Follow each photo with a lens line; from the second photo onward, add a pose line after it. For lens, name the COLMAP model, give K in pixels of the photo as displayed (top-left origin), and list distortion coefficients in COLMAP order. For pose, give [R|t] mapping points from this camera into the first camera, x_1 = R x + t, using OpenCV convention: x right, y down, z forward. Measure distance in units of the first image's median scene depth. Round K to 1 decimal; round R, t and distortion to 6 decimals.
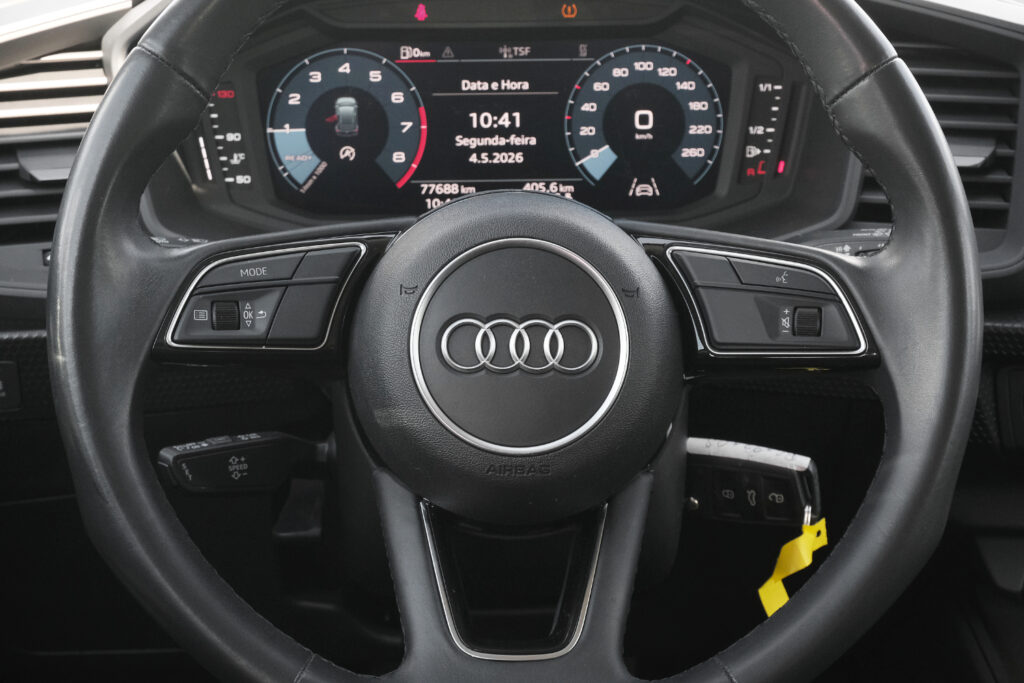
lens RADIAL K [[2013.6, 0, 506.7], [0, 2013.6, 339.9], [0, 0, 1]] dist [-0.089028, 0.000000]
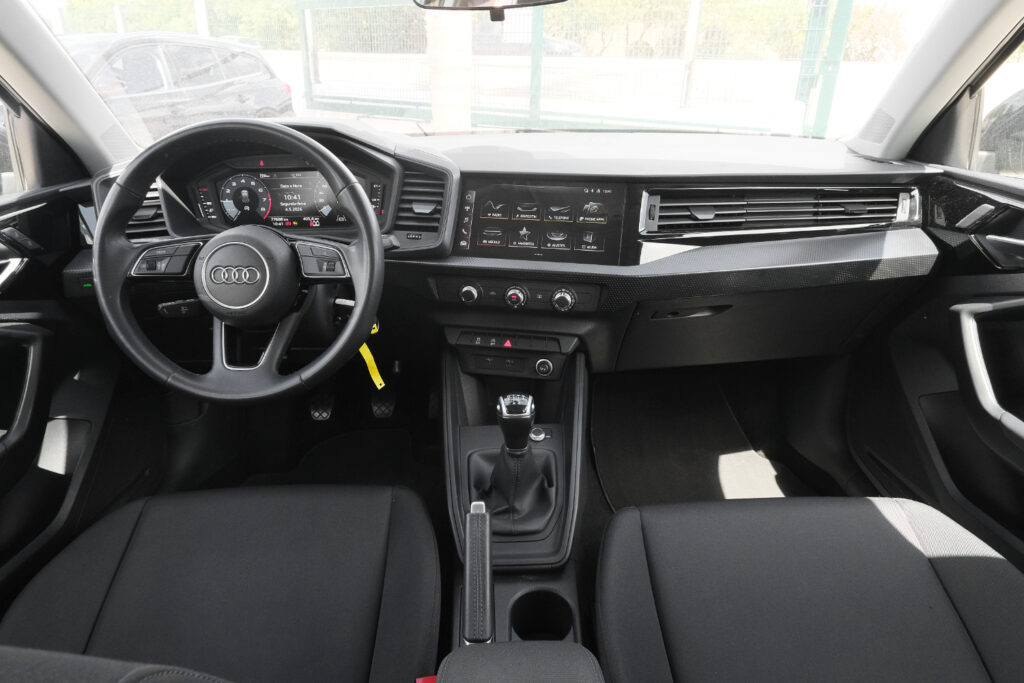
lens RADIAL K [[647.0, 0, 516.4], [0, 647.0, 341.1], [0, 0, 1]] dist [-0.027829, 0.020974]
pose [[0.999927, -0.000497, -0.012041, 0.361388], [0.002236, 0.989443, 0.144907, -0.031707], [0.011842, -0.144923, 0.989372, -0.032503]]
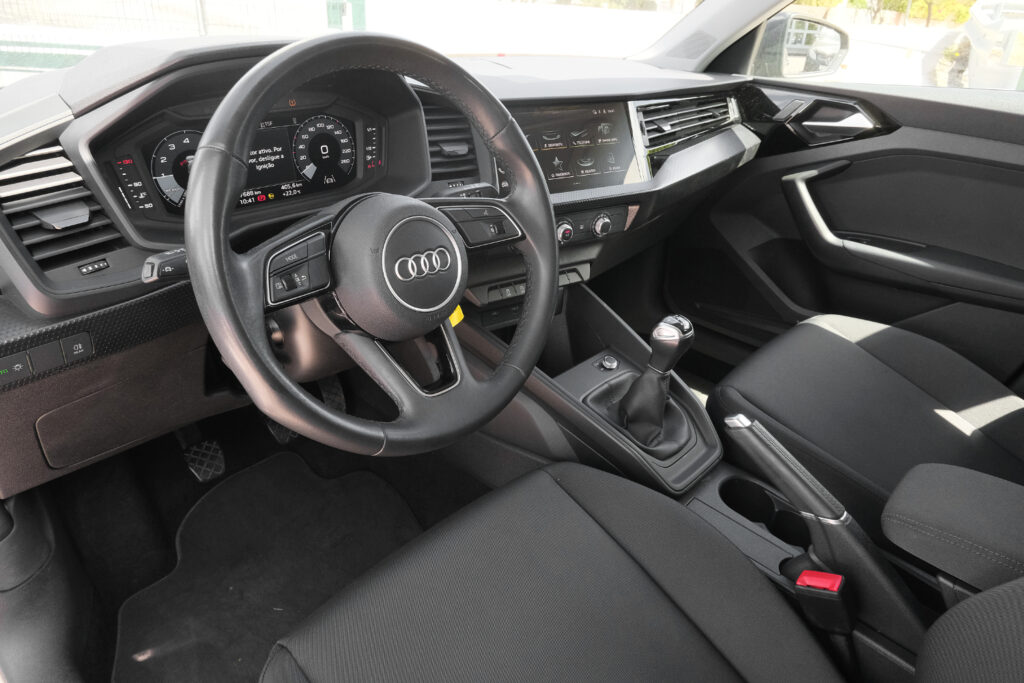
lens RADIAL K [[647.0, 0, 516.4], [0, 647.0, 335.3], [0, 0, 1]] dist [-0.027829, 0.020974]
pose [[0.710786, -0.297974, 0.637178, -0.309699], [0.145121, 0.948475, 0.281665, -0.084379], [-0.688276, -0.107735, 0.717405, 0.302542]]
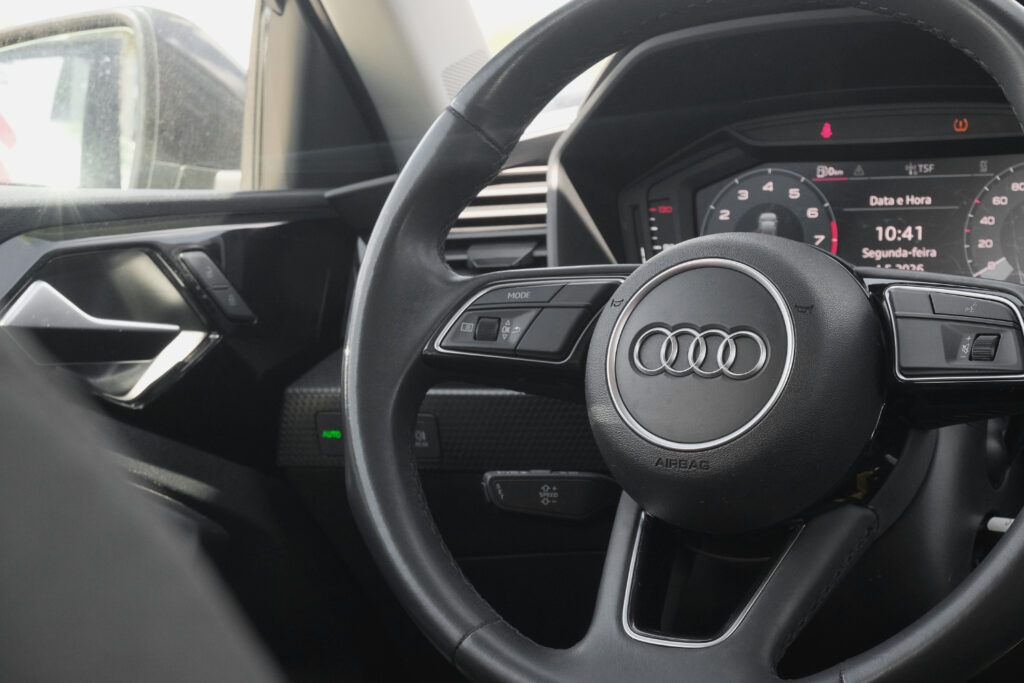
lens RADIAL K [[2013.6, 0, 471.7], [0, 2013.6, 330.6], [0, 0, 1]] dist [-0.089028, 0.000000]
pose [[0.846360, 0.016329, -0.532361, 0.365519], [-0.121827, 0.978966, -0.163656, 0.139711], [0.518491, 0.203367, 0.830547, 0.025333]]
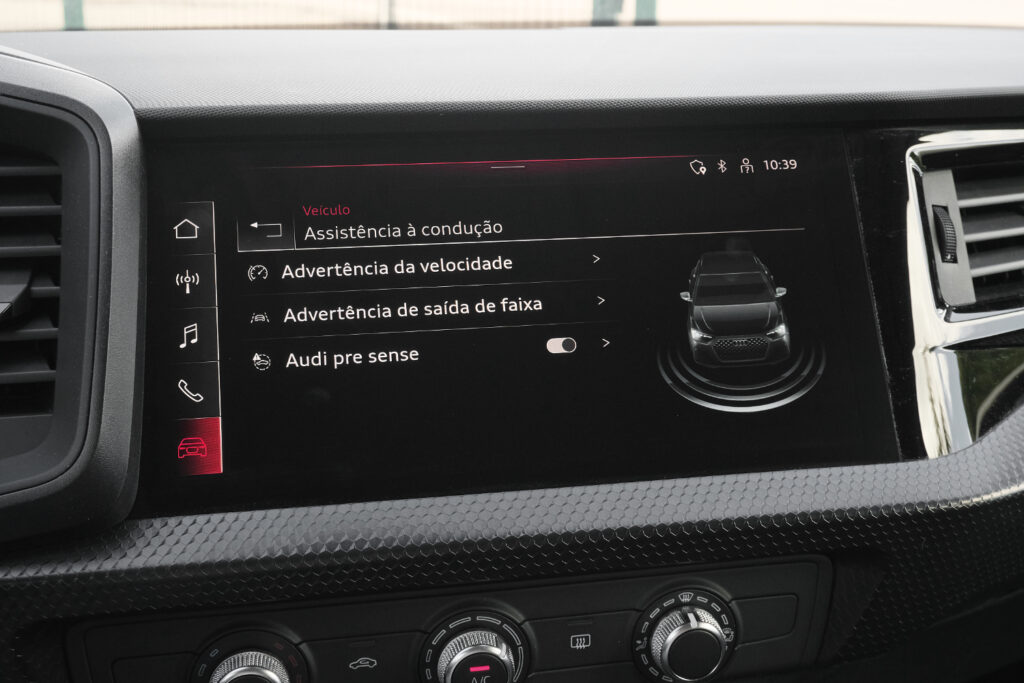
lens RADIAL K [[1178.1, 0, 512.5], [0, 1178.1, 337.7], [0, 0, 1]] dist [-0.005345, 0.000000]
pose [[0.928540, -0.104667, 0.356173, 0.237944], [0.102766, 0.994408, 0.024311, -0.068382], [-0.356726, 0.014029, 0.934104, 0.560558]]
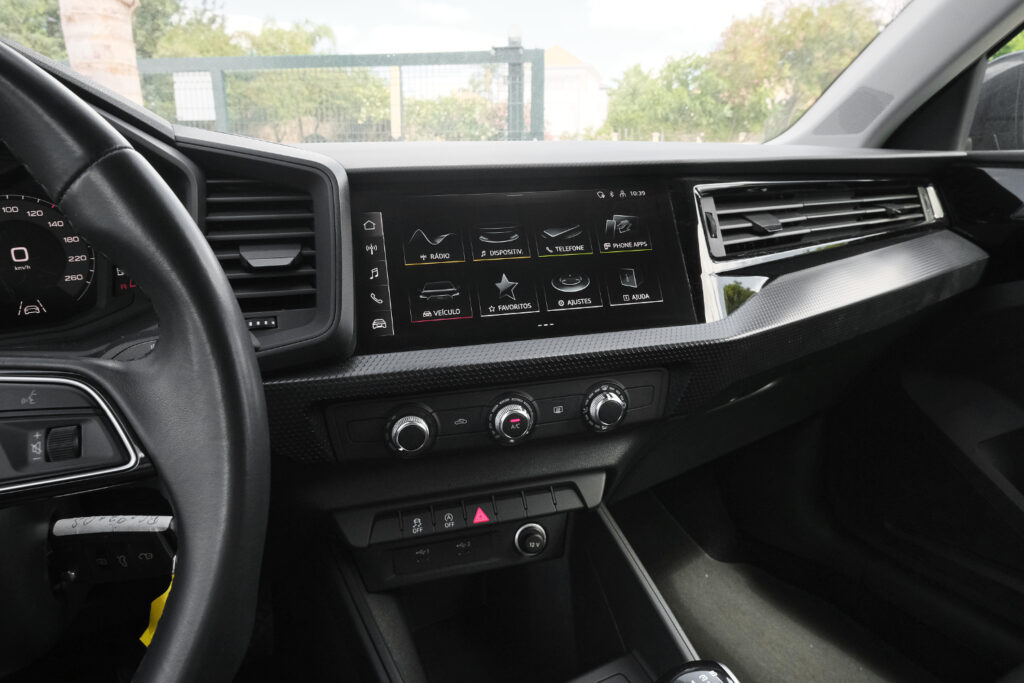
lens RADIAL K [[647.0, 0, 518.0], [0, 647.0, 334.9], [0, 0, 1]] dist [-0.027829, 0.020974]
pose [[0.892395, -0.137363, 0.429840, 0.168938], [0.135804, 0.990136, 0.034471, -0.031197], [-0.430336, 0.027612, 0.902247, 0.507848]]
